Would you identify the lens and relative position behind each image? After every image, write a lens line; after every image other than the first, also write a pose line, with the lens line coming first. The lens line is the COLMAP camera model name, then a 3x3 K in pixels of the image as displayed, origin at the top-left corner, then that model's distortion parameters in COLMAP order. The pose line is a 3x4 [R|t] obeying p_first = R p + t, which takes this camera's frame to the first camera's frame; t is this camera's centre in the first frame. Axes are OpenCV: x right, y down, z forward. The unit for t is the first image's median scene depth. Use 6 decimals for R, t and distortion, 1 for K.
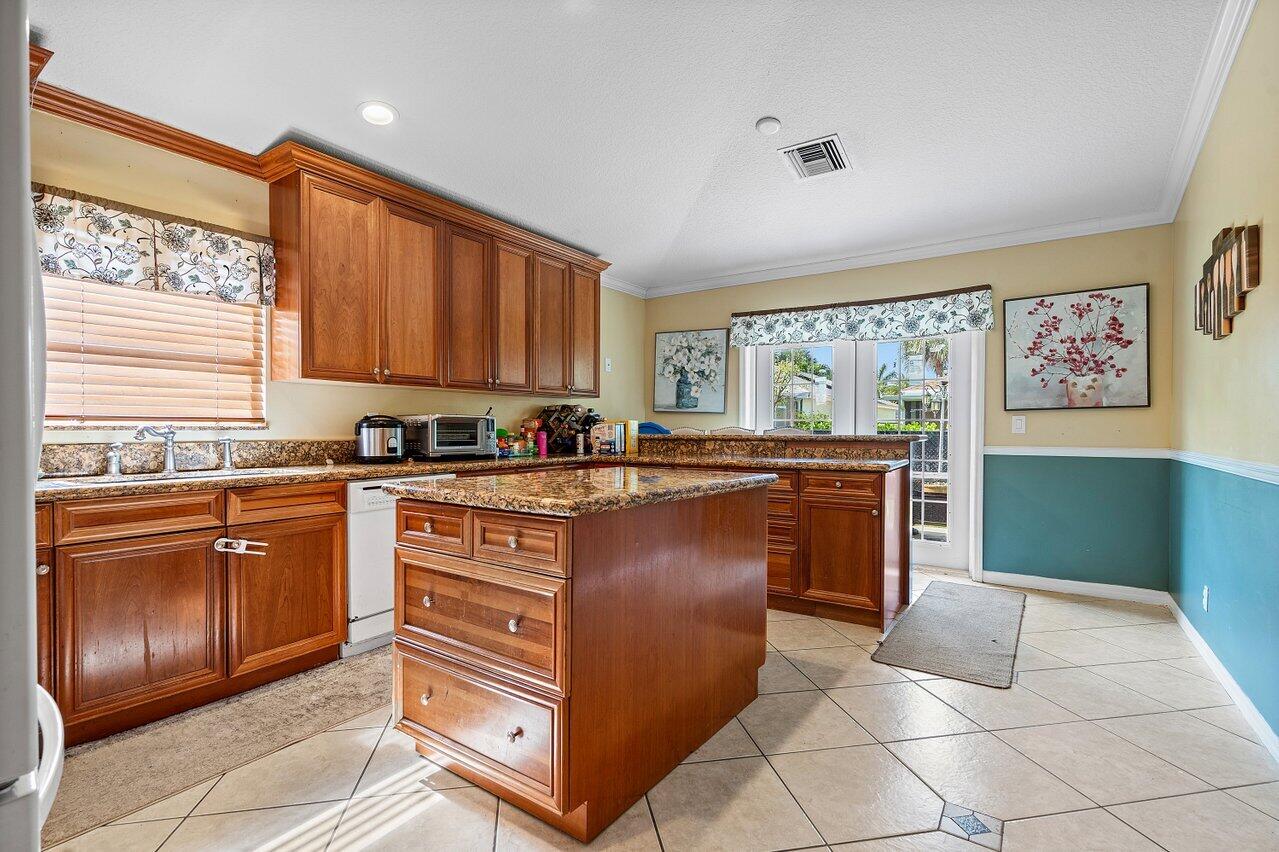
lens RADIAL K [[596.3, 0, 642.2], [0, 596.3, 420.6], [0, 0, 1]] dist [0.000581, 0.000896]
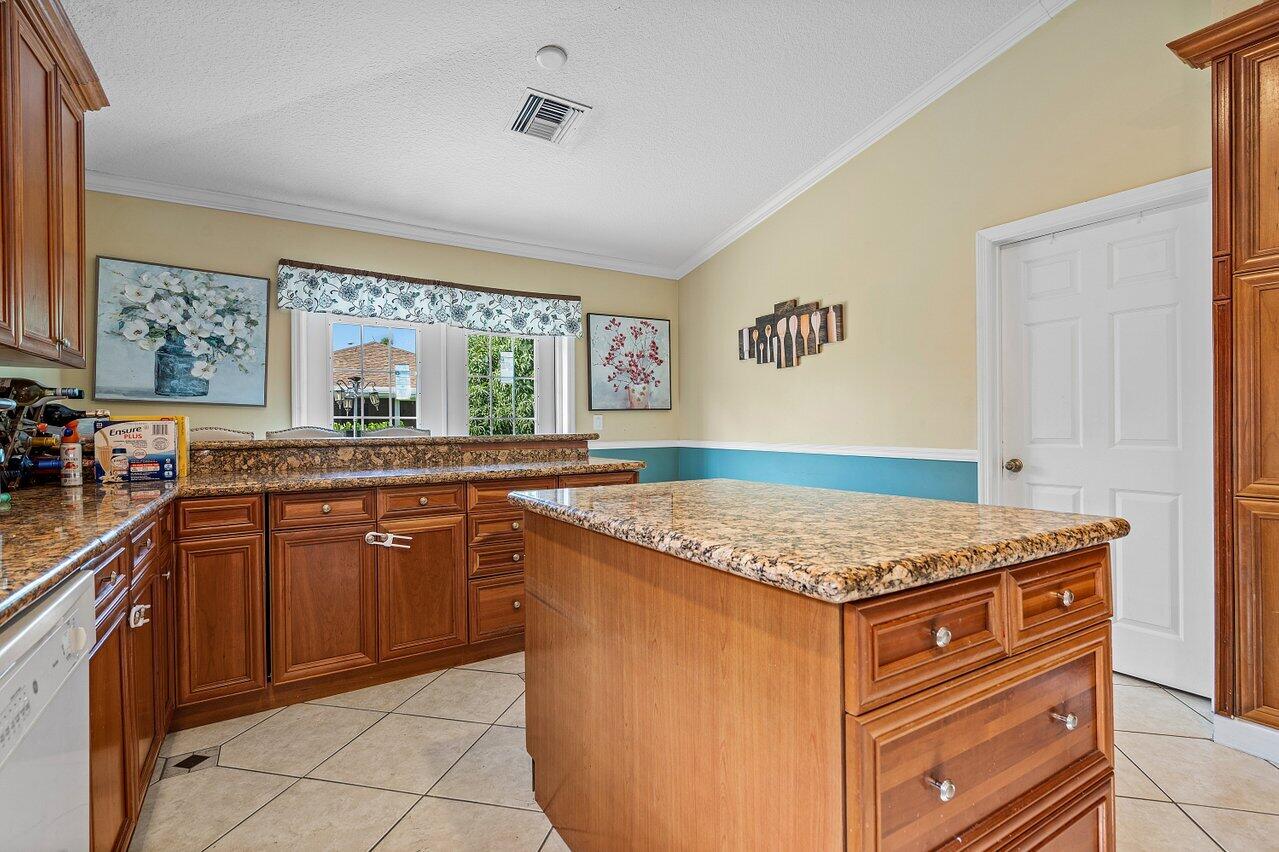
lens RADIAL K [[596.3, 0, 642.2], [0, 596.3, 420.6], [0, 0, 1]] dist [0.000581, 0.000896]
pose [[0.401709, 0.001918, 0.915765, -0.361561], [-0.005071, 0.999987, 0.000130, 0.001676], [-0.915753, -0.004696, 0.401714, 0.417714]]
